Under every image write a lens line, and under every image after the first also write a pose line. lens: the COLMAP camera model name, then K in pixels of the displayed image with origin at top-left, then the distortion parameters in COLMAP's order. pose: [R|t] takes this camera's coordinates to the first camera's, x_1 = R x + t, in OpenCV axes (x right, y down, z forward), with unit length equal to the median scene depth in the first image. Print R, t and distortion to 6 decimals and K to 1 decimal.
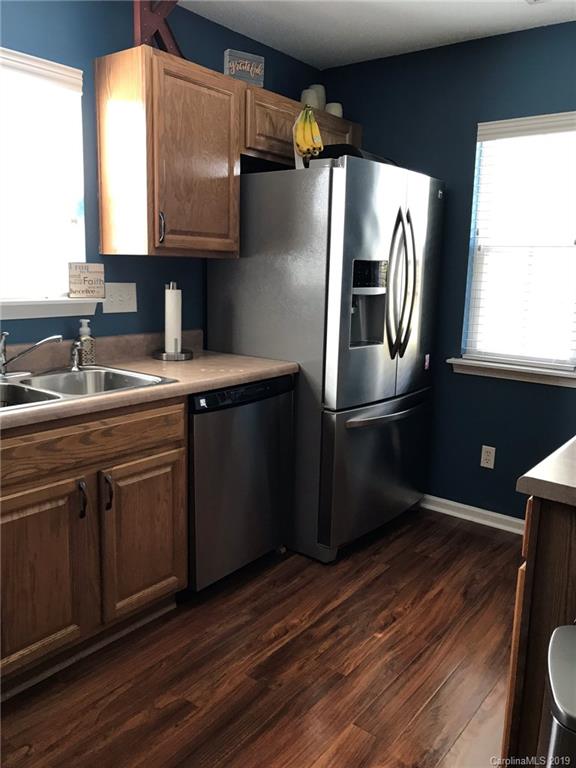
lens RADIAL K [[623.4, 0, 288.0], [0, 623.4, 384.0], [0, 0, 1]] dist [0.002131, 0.003501]
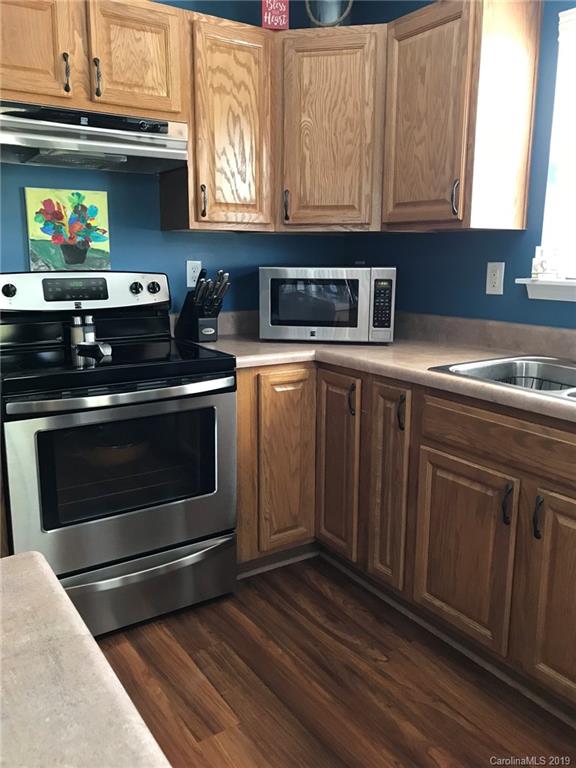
lens RADIAL K [[623.4, 0, 288.0], [0, 623.4, 384.0], [0, 0, 1]] dist [0.002131, 0.003501]
pose [[-0.307855, 0.178590, -0.934522, 0.570321], [-0.190024, 0.950894, 0.244317, -0.133865], [0.932264, 0.252796, -0.258801, 0.925181]]
